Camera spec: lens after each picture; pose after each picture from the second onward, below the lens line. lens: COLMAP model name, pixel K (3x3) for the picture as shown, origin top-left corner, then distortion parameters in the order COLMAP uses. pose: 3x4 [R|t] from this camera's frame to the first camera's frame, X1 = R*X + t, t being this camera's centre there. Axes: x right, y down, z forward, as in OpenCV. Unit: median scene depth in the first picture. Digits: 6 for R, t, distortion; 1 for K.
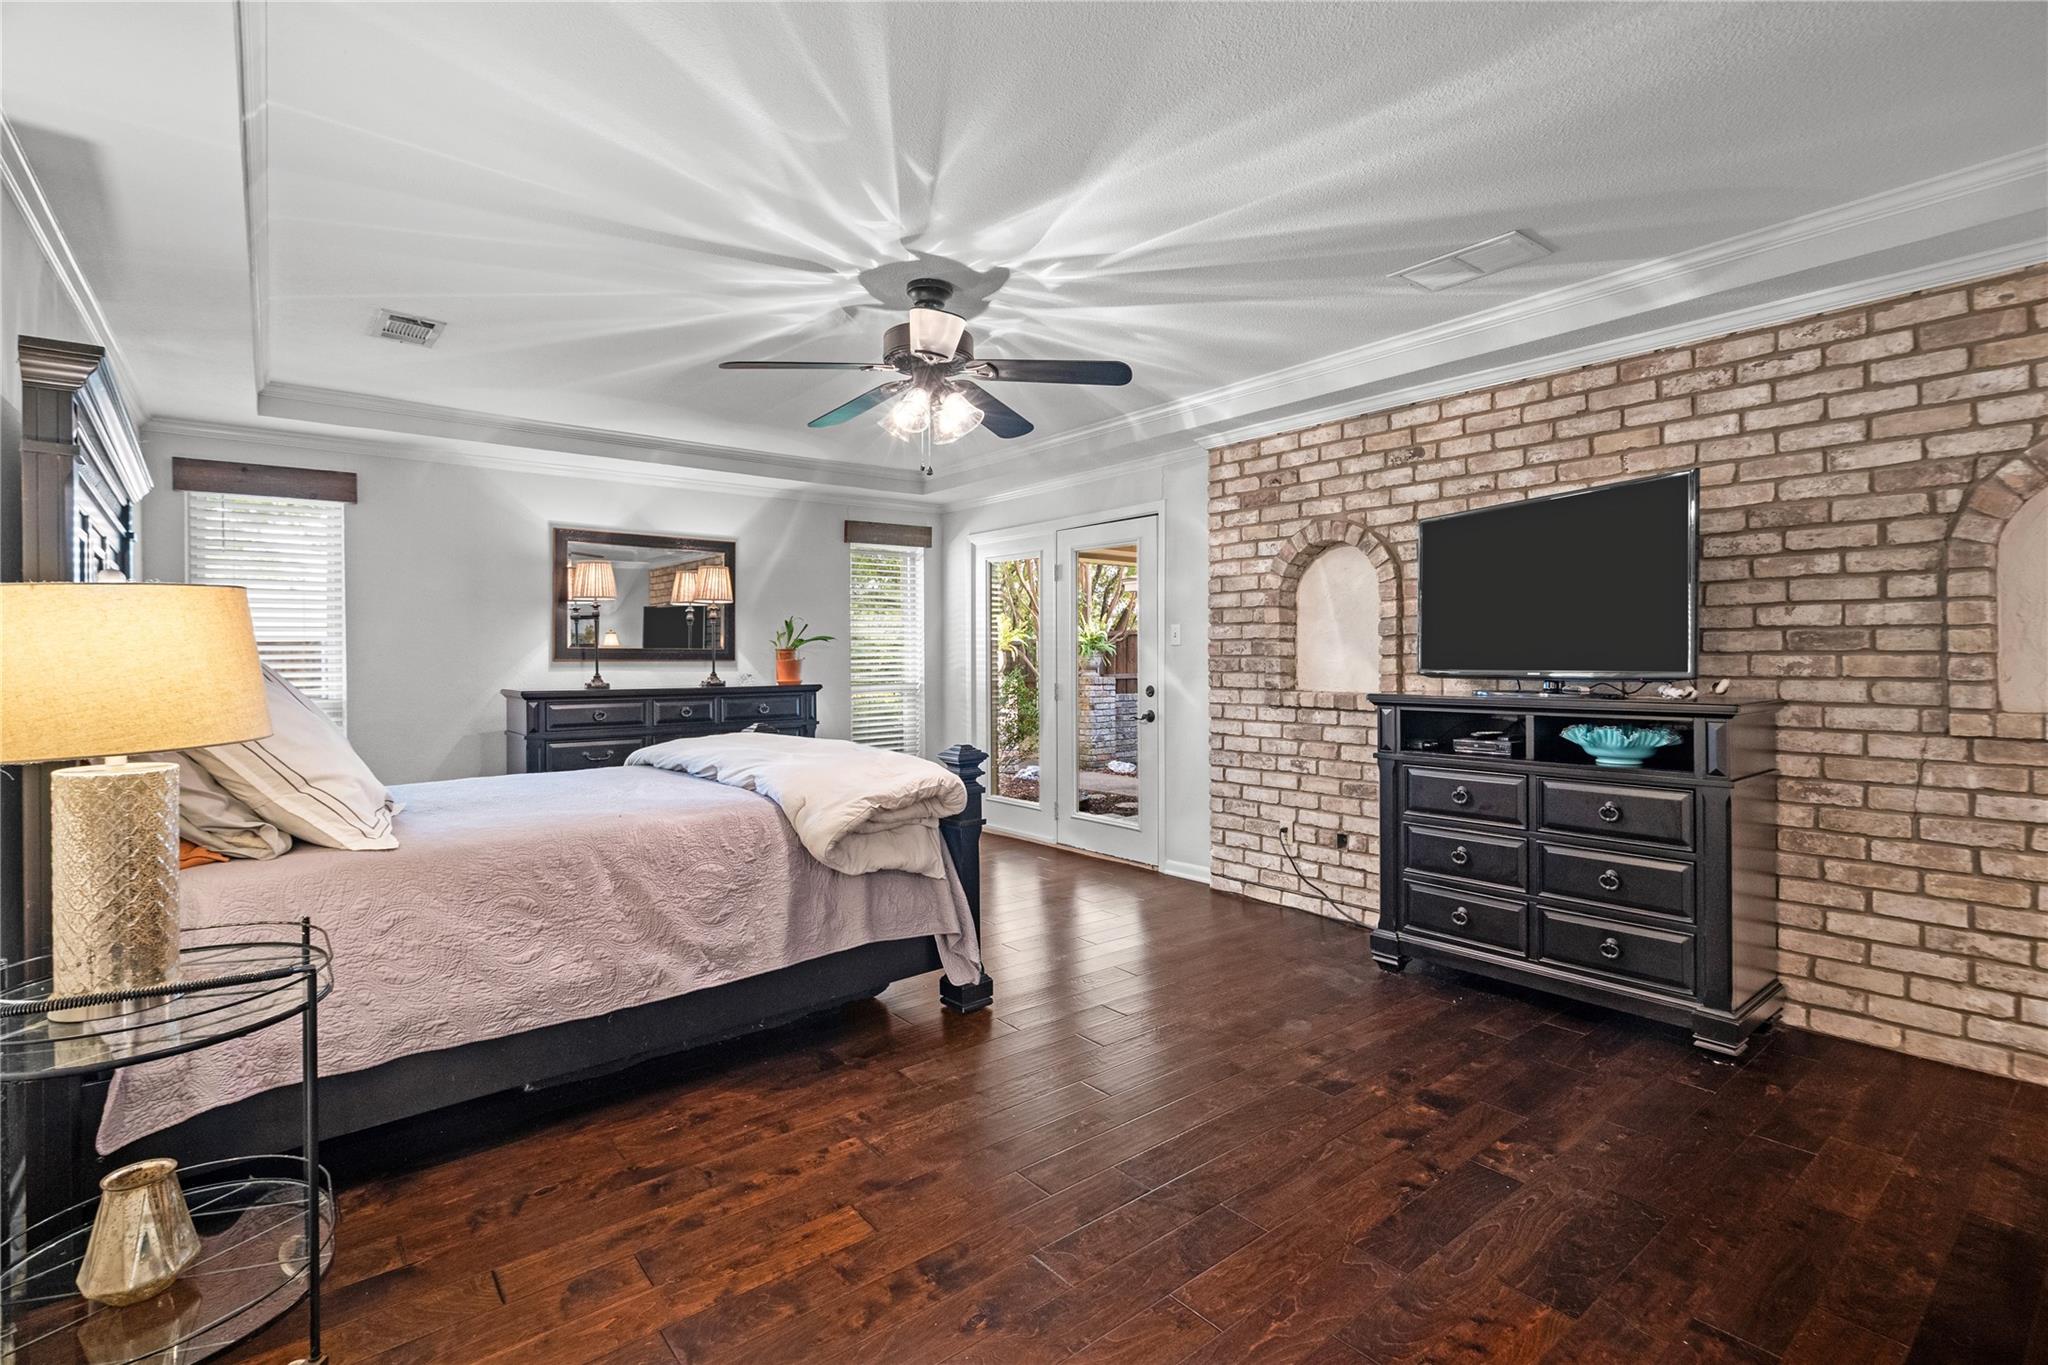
lens RADIAL K [[947.2, 0, 1027.7], [0, 947.2, 653.6], [0, 0, 1]] dist [-0.006682, -0.000380]
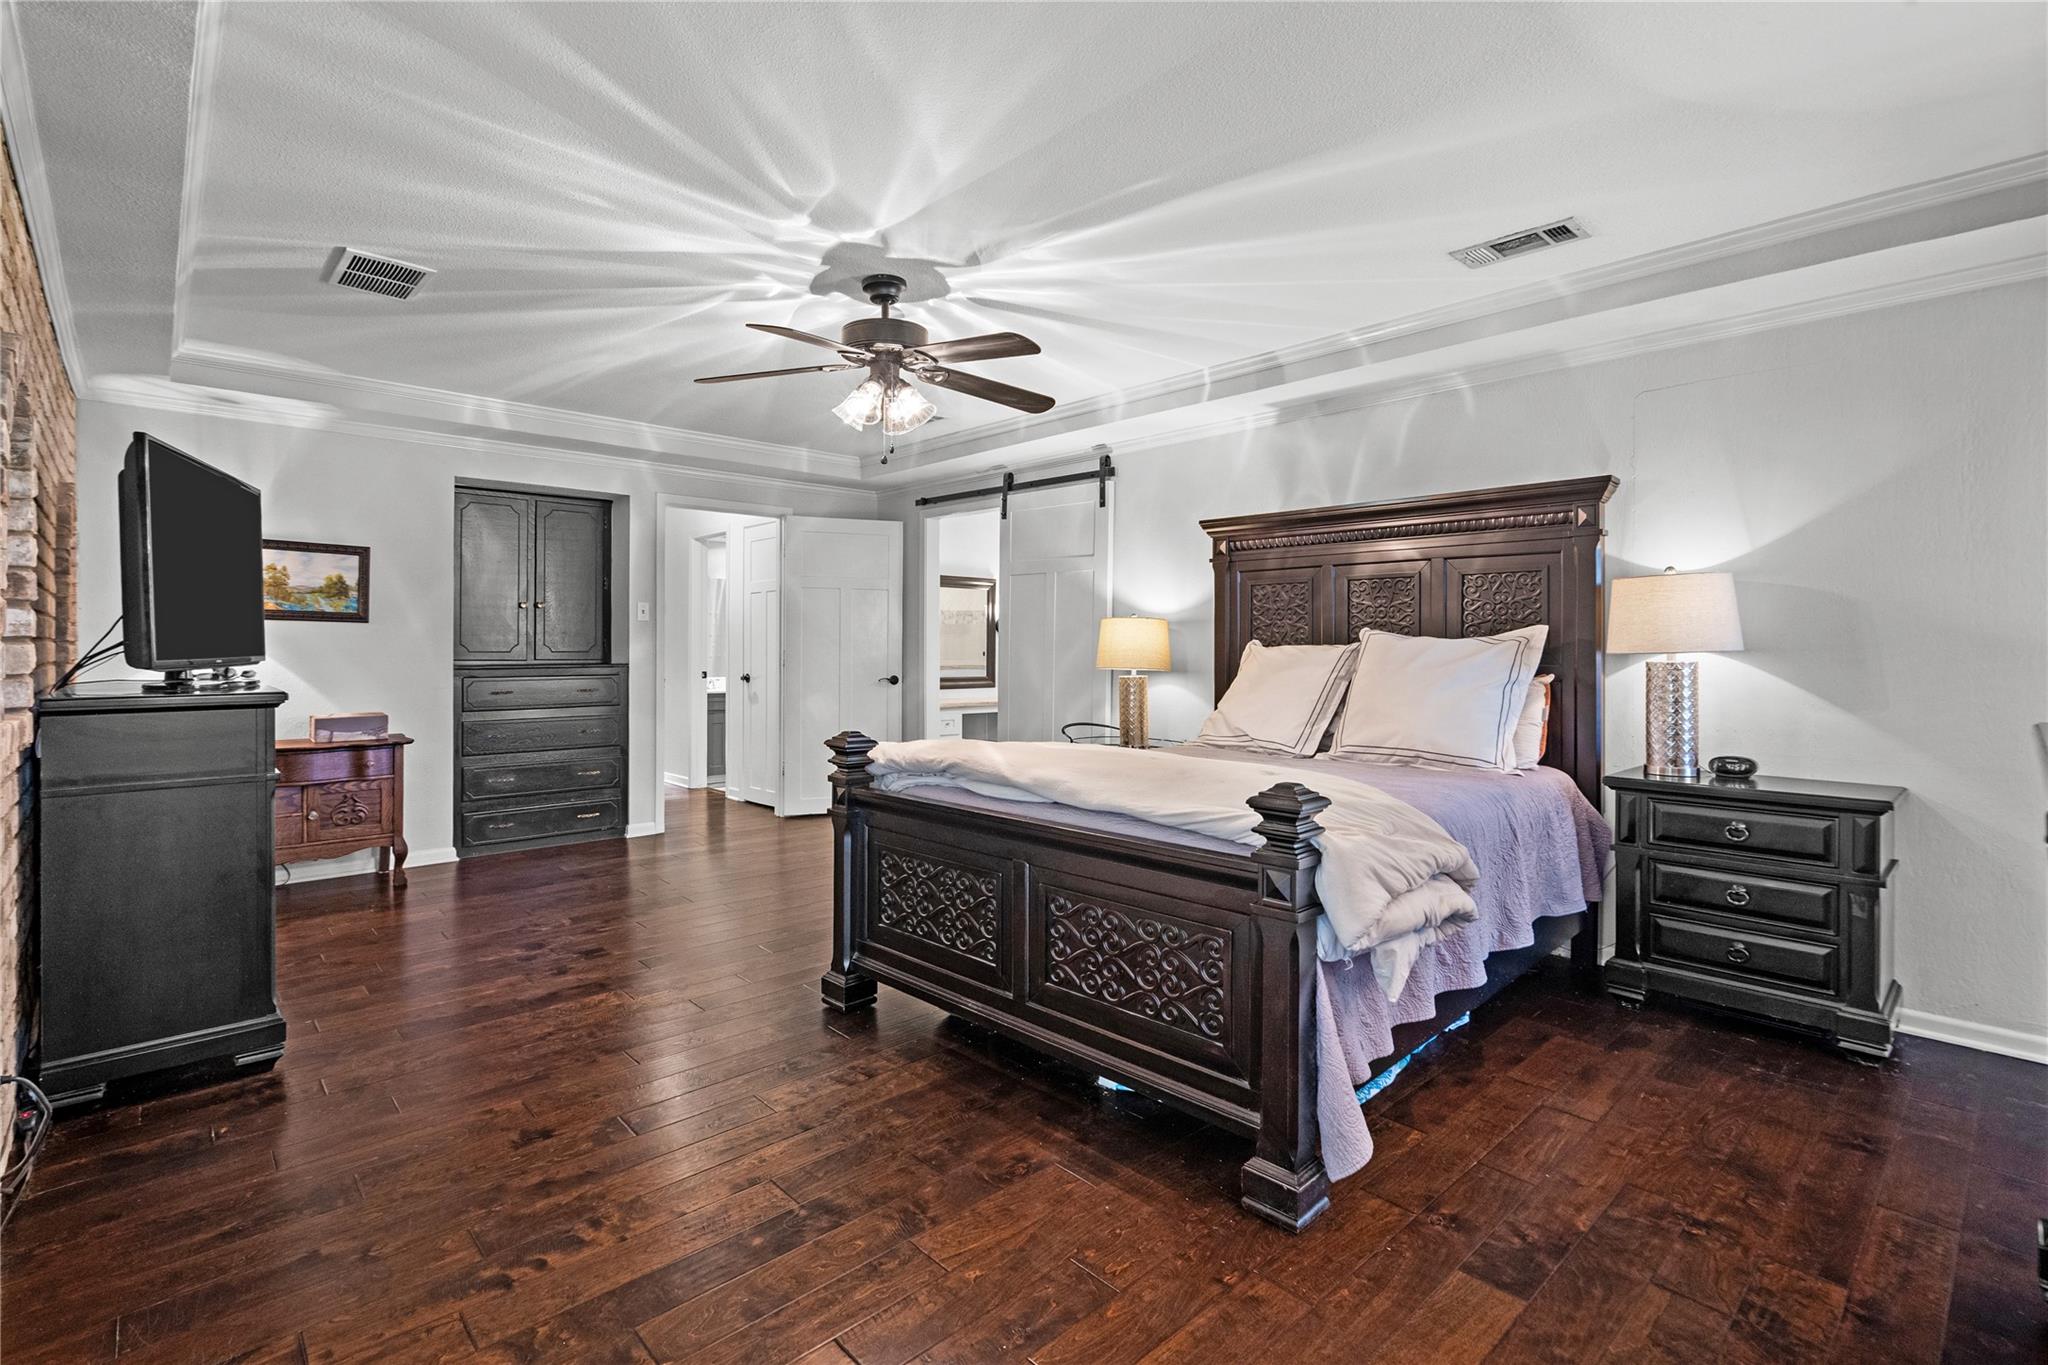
lens RADIAL K [[947.2, 0, 1027.7], [0, 947.2, 653.6], [0, 0, 1]] dist [-0.006682, -0.000380]
pose [[-0.997190, 0.005170, -0.074729, -0.179180], [0.004899, 0.999981, 0.003813, 0.014183], [0.074747, 0.003436, -0.997197, 2.029385]]
